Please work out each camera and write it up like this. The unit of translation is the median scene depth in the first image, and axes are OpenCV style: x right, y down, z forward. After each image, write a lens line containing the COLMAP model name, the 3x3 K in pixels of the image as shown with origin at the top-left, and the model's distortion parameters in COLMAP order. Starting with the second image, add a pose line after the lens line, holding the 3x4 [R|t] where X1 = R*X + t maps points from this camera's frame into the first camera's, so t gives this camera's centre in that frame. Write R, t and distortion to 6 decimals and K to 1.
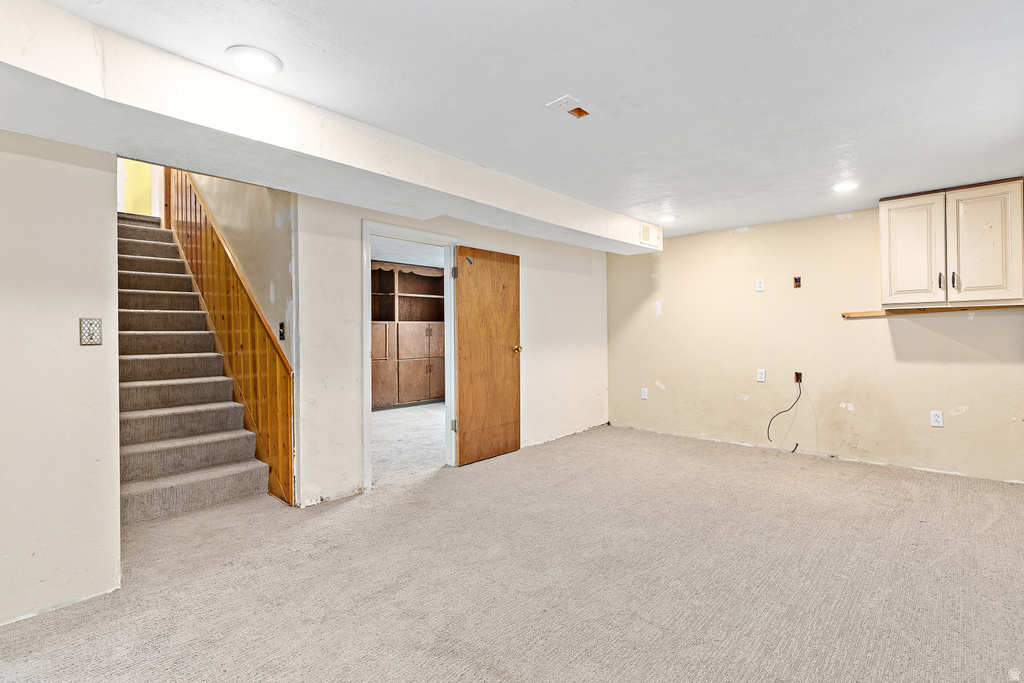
lens RADIAL K [[483.6, 0, 516.0], [0, 483.6, 336.9], [0, 0, 1]] dist [0.000258, 0.000000]
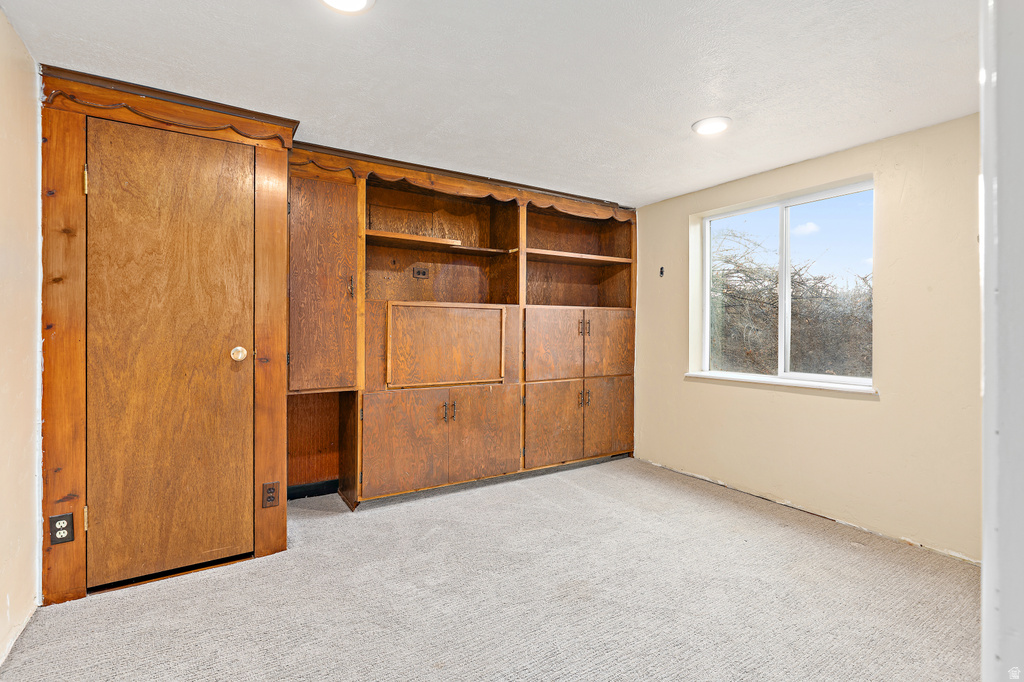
lens RADIAL K [[483.6, 0, 510.7], [0, 483.6, 335.8], [0, 0, 1]] dist [0.000258, 0.000000]
pose [[0.965610, 0.010939, -0.259764, -0.127215], [-0.010337, 0.999940, 0.003686, -0.001701], [0.259788, -0.000875, 0.965665, 0.509952]]
